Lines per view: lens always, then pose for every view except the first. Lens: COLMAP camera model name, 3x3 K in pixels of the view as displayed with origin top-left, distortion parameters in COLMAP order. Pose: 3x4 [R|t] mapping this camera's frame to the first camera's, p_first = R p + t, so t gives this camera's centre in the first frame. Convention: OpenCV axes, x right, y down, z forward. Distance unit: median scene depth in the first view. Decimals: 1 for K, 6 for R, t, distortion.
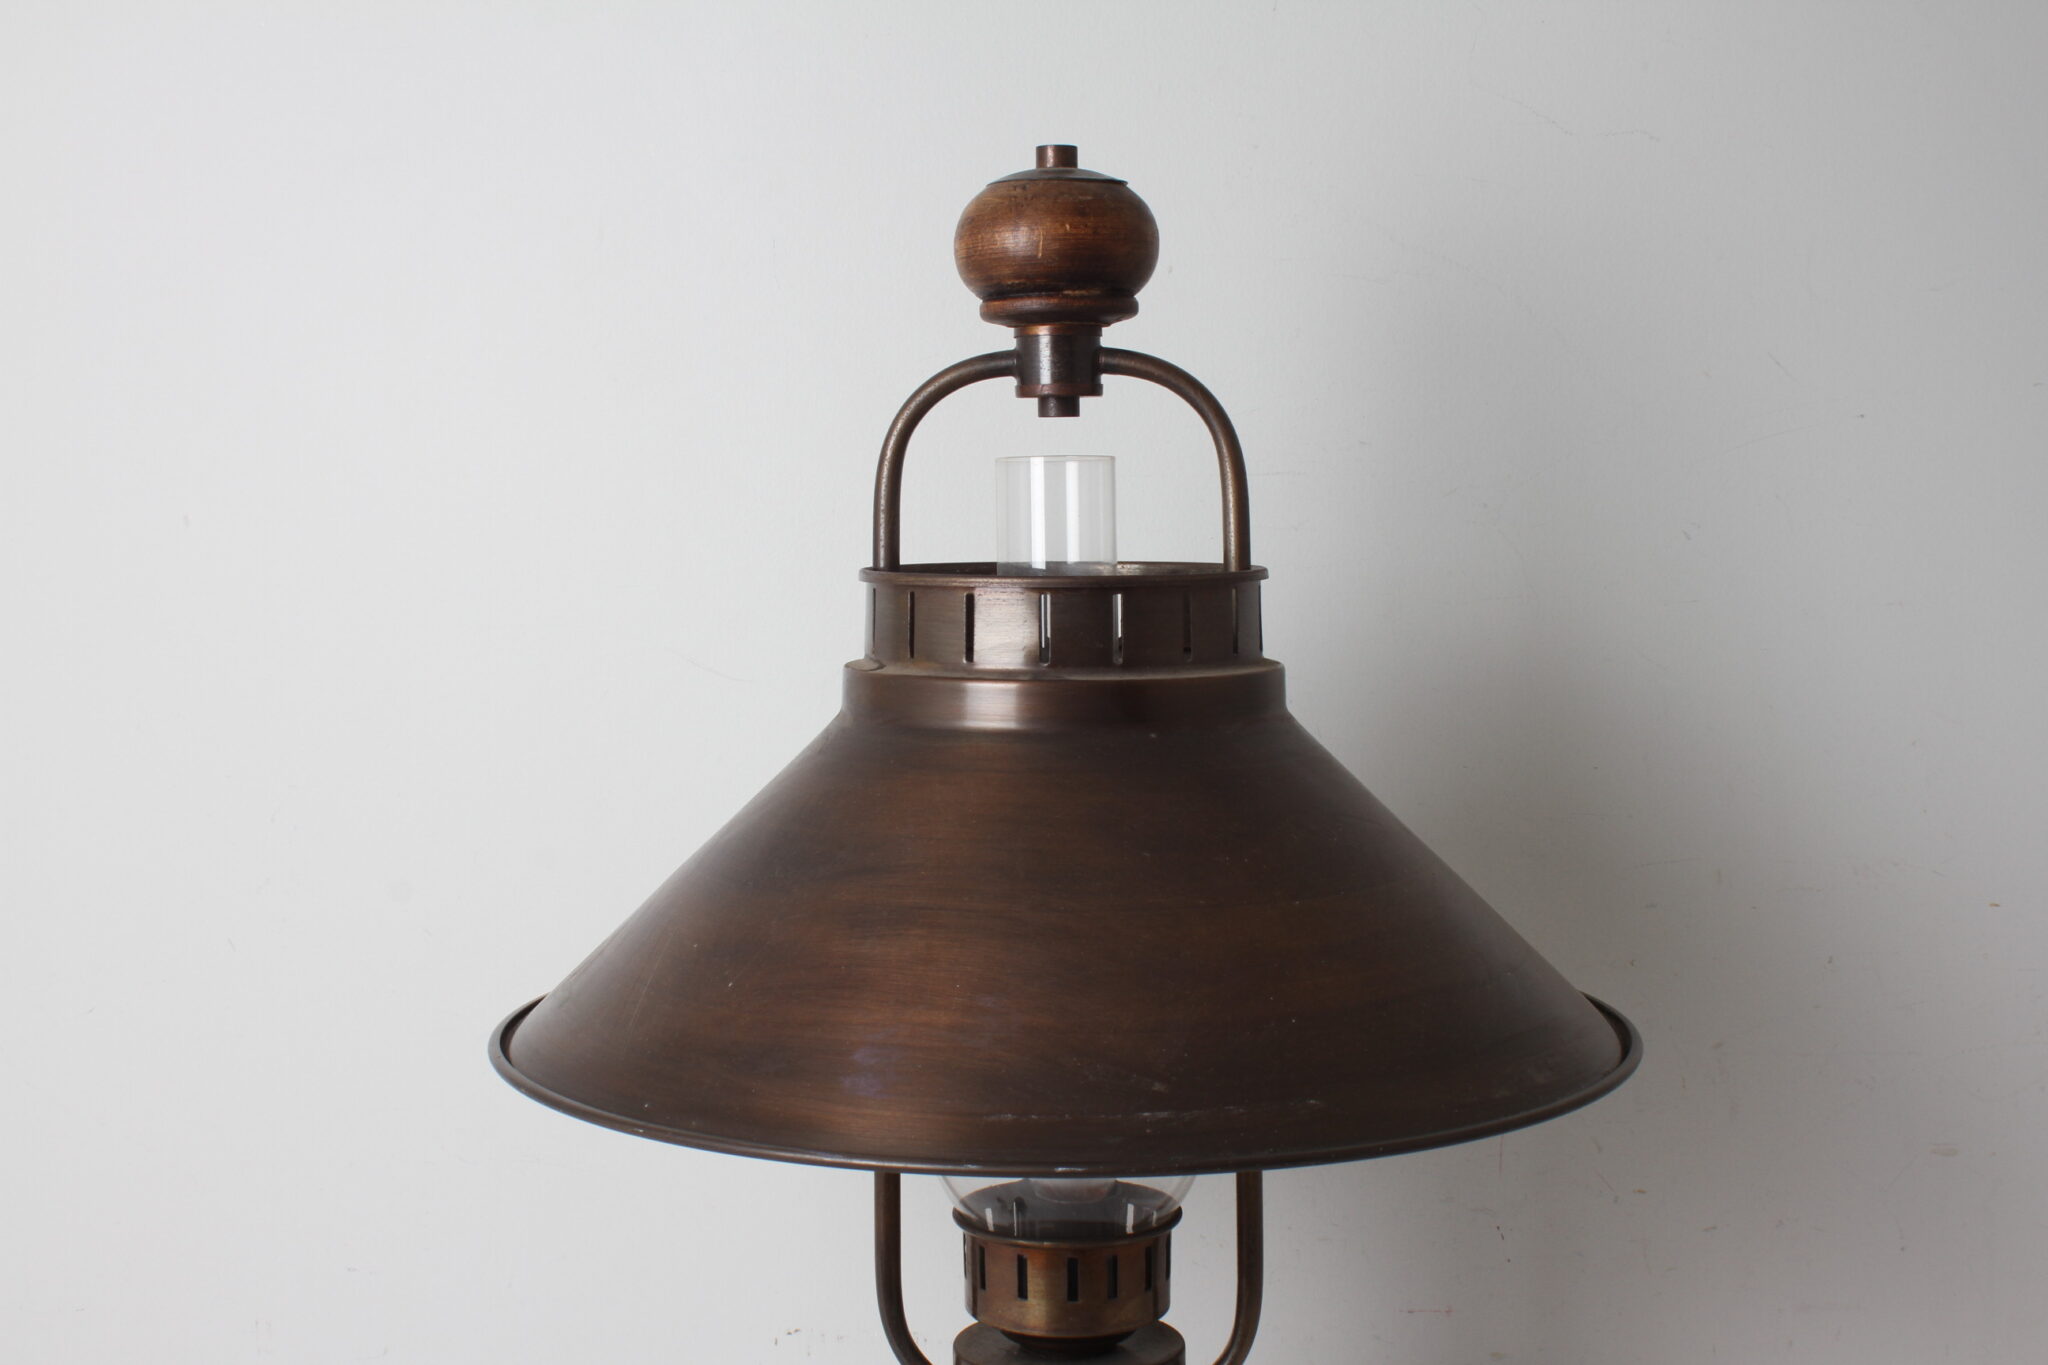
lens RADIAL K [[2794.5, 0, 1035.7], [0, 2794.5, 693.3], [0, 0, 1]] dist [-0.150540, 0.000000]
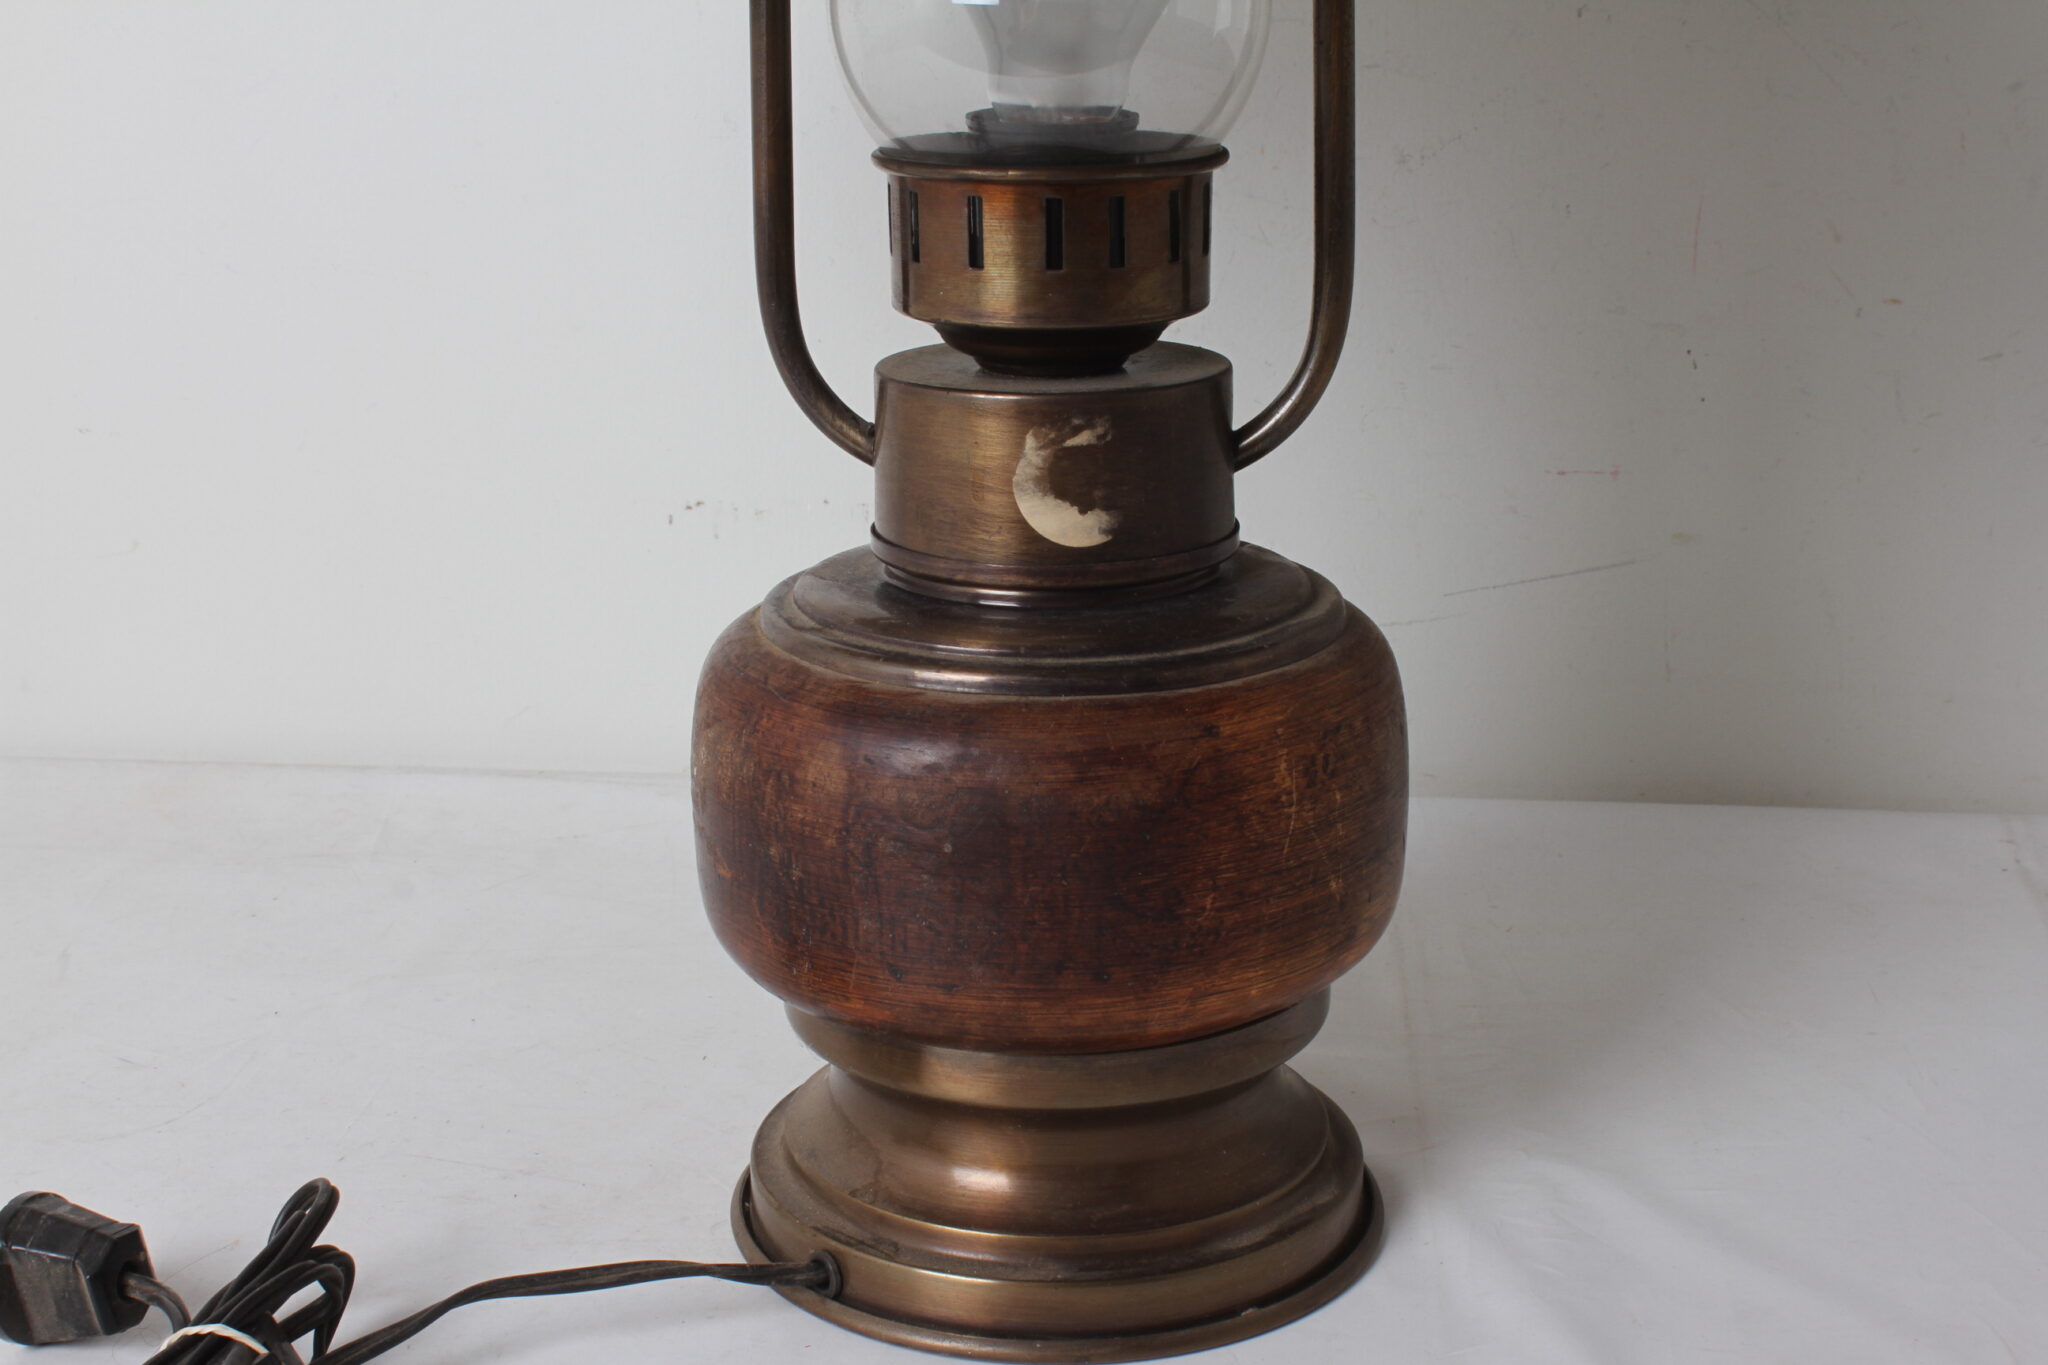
lens RADIAL K [[3142.8, 0, 1033.9], [0, 3142.8, 731.1], [0, 0, 1]] dist [-0.108613, 0.000000]
pose [[0.999788, 0.004656, -0.020071, 0.023309], [-0.000720, 0.981441, 0.191761, 0.184017], [0.020591, -0.191705, 0.981236, 0.270934]]
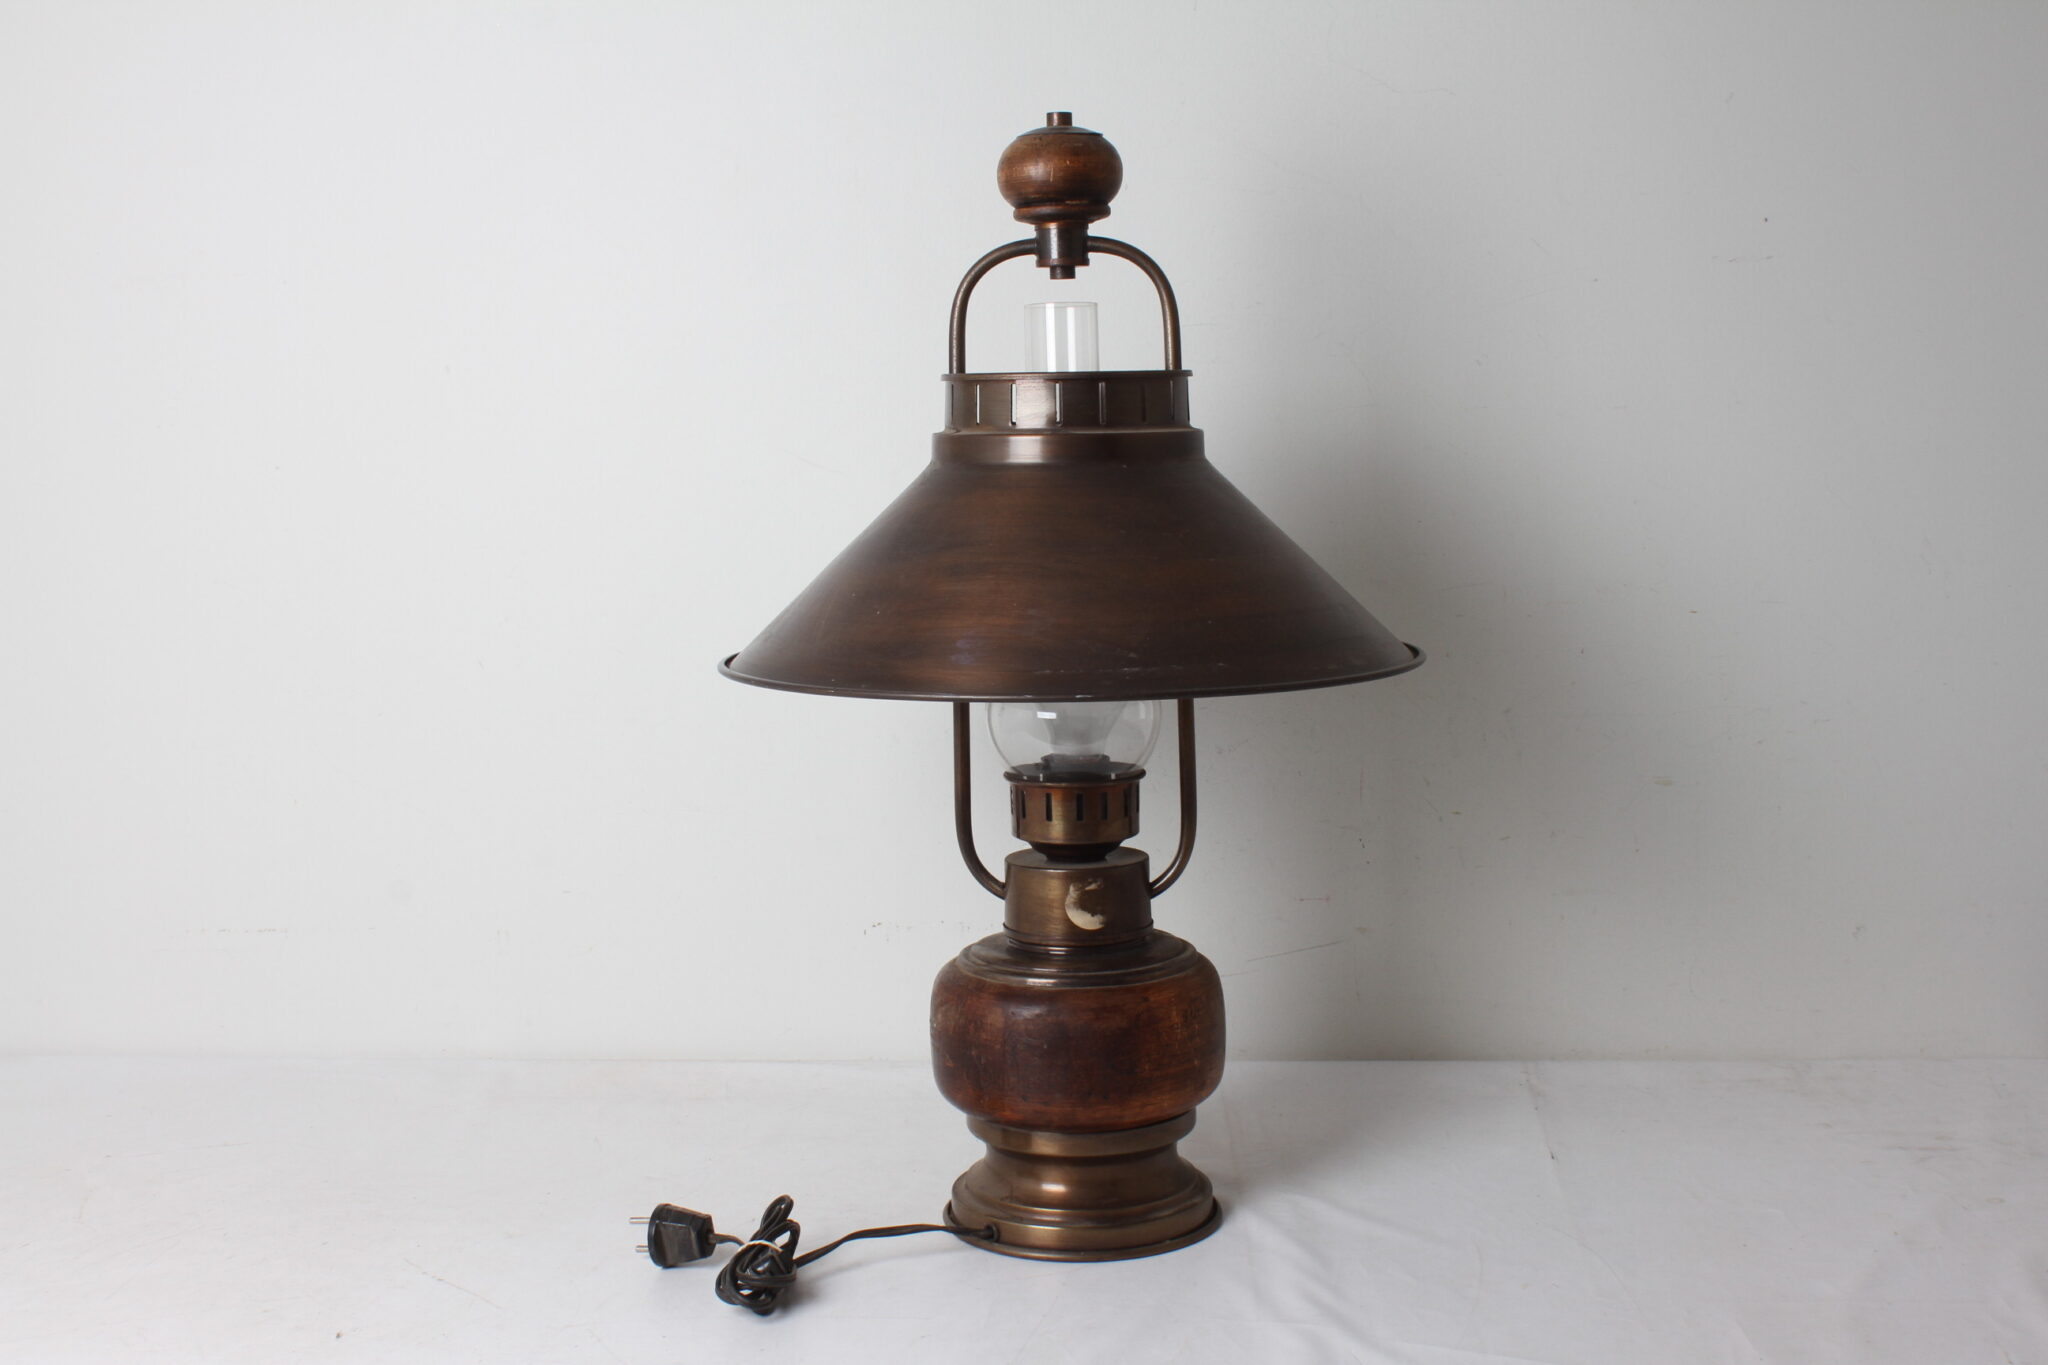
lens RADIAL K [[2794.5, 0, 1023.1], [0, 2794.5, 693.2], [0, 0, 1]] dist [-0.150540, 0.000000]
pose [[0.999766, -0.015570, 0.015045, -0.043305], [0.015146, 0.999496, 0.027902, 0.097389], [-0.015472, -0.027668, 0.999497, -0.634454]]
